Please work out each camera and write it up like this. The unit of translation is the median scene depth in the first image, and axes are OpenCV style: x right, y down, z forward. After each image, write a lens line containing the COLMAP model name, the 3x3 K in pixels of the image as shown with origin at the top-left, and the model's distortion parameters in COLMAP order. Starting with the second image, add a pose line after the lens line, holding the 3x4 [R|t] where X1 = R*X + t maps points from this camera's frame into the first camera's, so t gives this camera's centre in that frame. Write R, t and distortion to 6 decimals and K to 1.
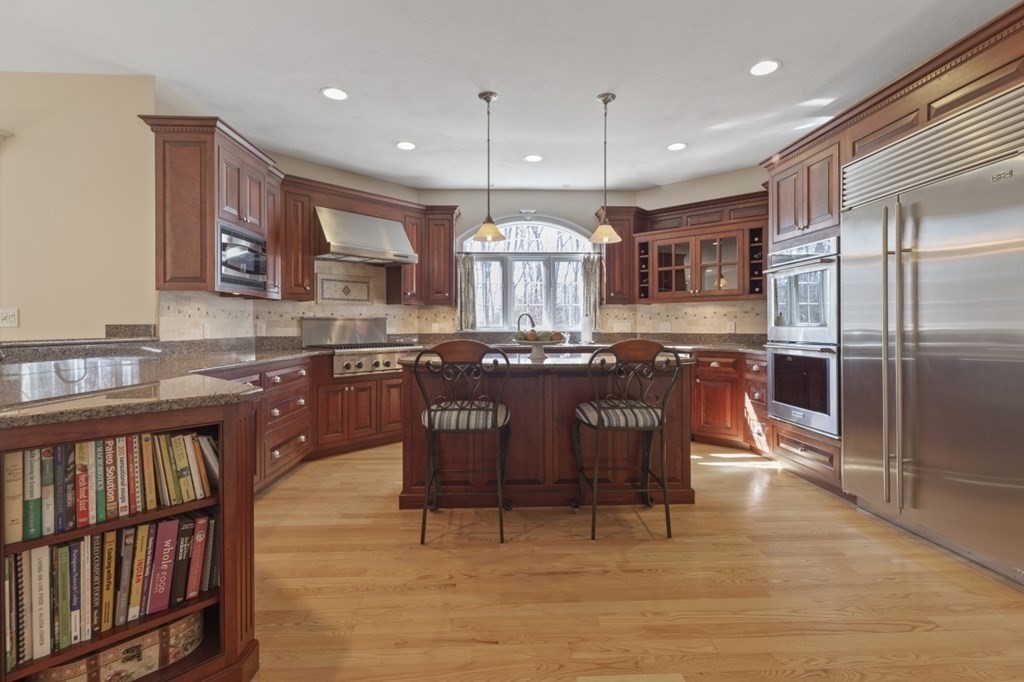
lens RADIAL K [[464.6, 0, 512.7], [0, 464.6, 324.6], [0, 0, 1]] dist [0.000545, -0.000145]
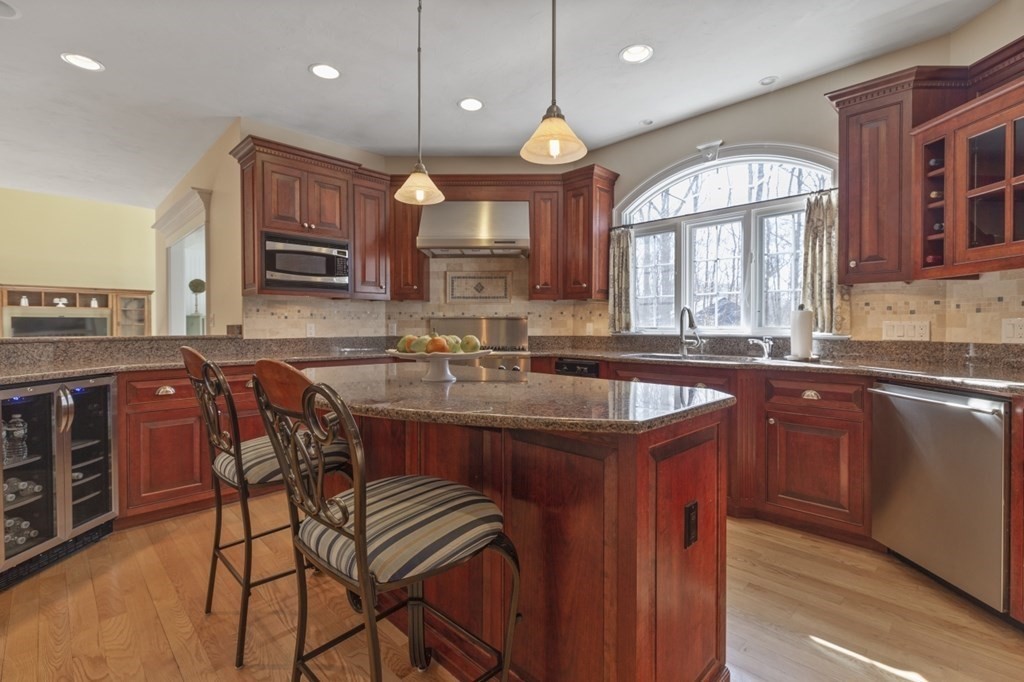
lens RADIAL K [[459.5, 0, 516.1], [0, 459.5, 327.5], [0, 0, 1]] dist [0.001569, 0.000043]
pose [[0.686748, 0.003837, -0.726886, 0.326425], [0.001135, 0.999979, 0.006350, -0.000241], [0.726895, -0.005186, 0.686729, 0.399618]]
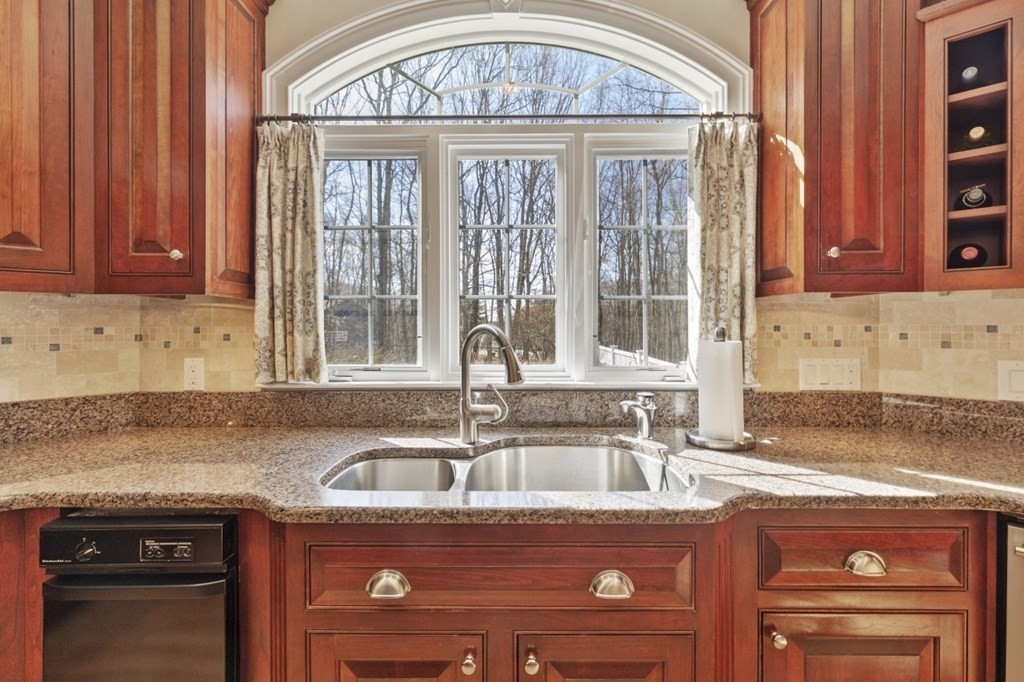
lens RADIAL K [[459.5, 0, 516.1], [0, 459.5, 327.5], [0, 0, 1]] dist [0.001569, 0.000043]
pose [[0.999403, 0.001889, -0.034487, 0.052592], [-0.001564, 0.999954, 0.009439, -0.026756], [0.034503, -0.009379, 0.999361, 0.750066]]
